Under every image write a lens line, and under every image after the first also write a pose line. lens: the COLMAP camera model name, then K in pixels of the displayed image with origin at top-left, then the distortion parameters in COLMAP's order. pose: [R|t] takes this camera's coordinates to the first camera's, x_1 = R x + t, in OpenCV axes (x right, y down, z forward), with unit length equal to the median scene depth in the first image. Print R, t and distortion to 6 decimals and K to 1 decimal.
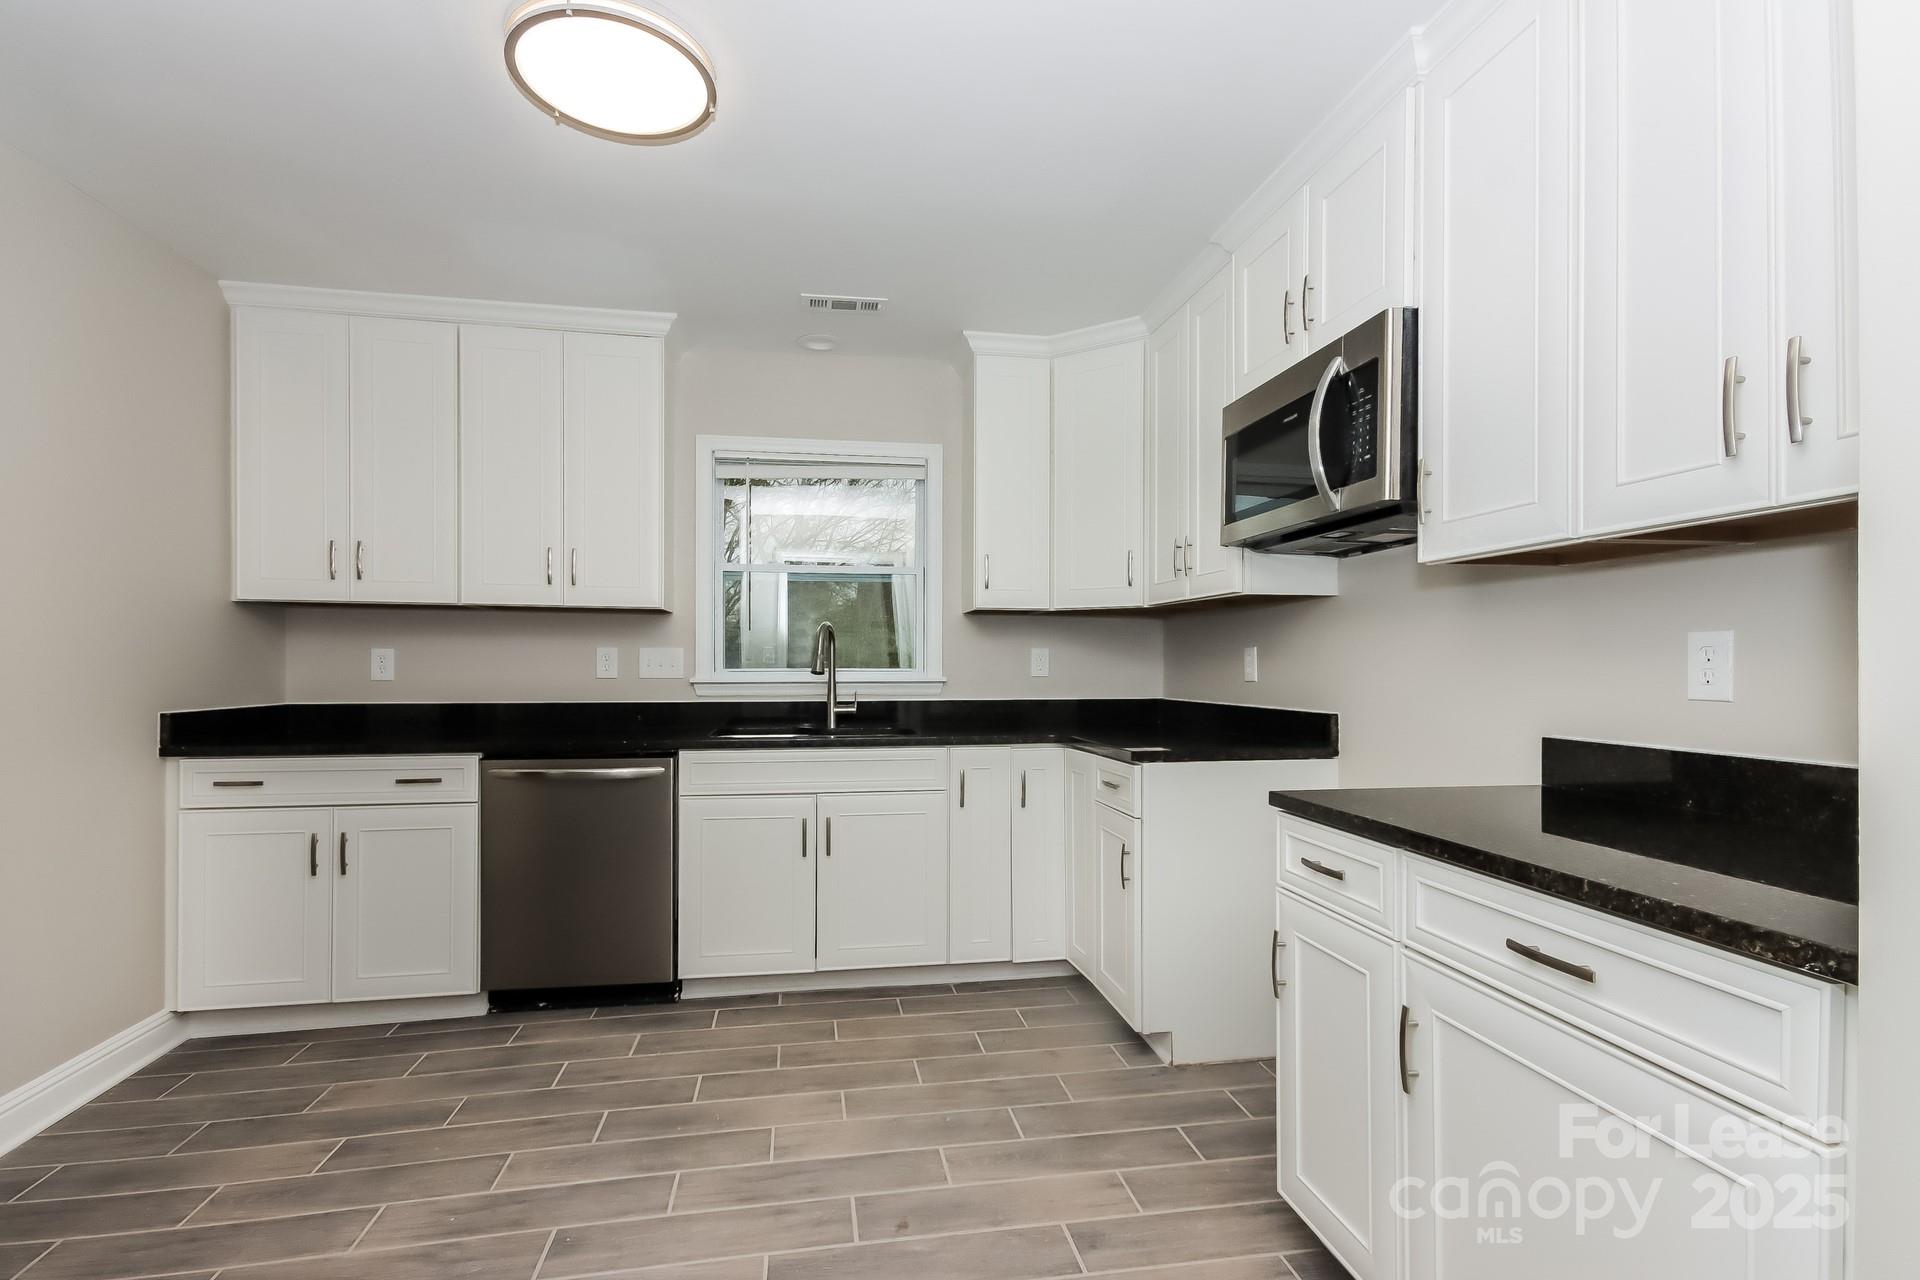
lens RADIAL K [[887.9, 0, 956.1], [0, 887.9, 651.8], [0, 0, 1]] dist [0.025609, 0.000483]
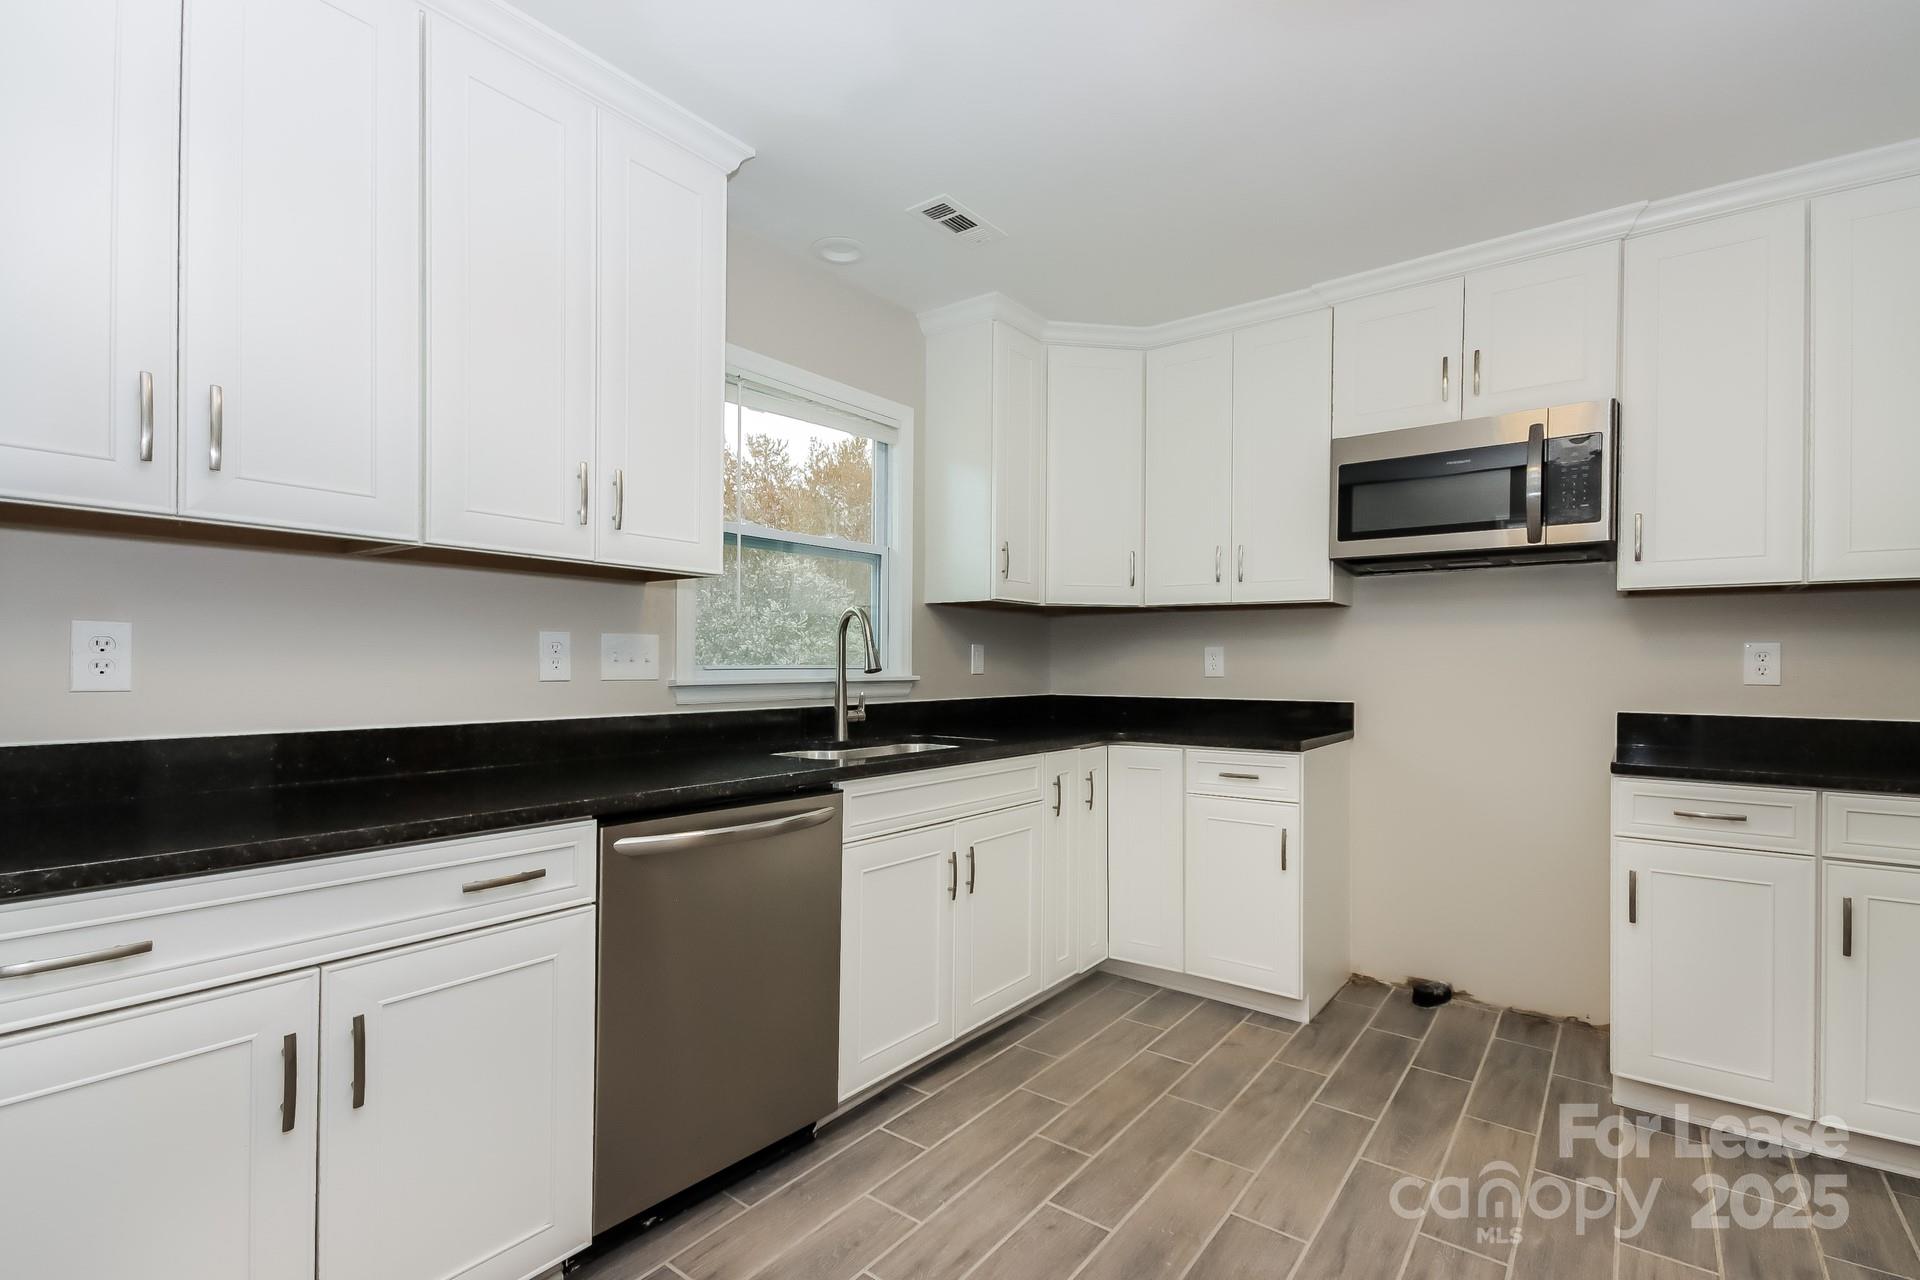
lens RADIAL K [[887.9, 0, 956.6], [0, 887.9, 651.2], [0, 0, 1]] dist [0.025609, 0.000483]
pose [[0.738032, 0.008475, 0.674712, -0.744420], [-0.012673, 0.999919, 0.001303, 0.004711], [-0.674646, -0.009512, 0.738080, 0.426019]]
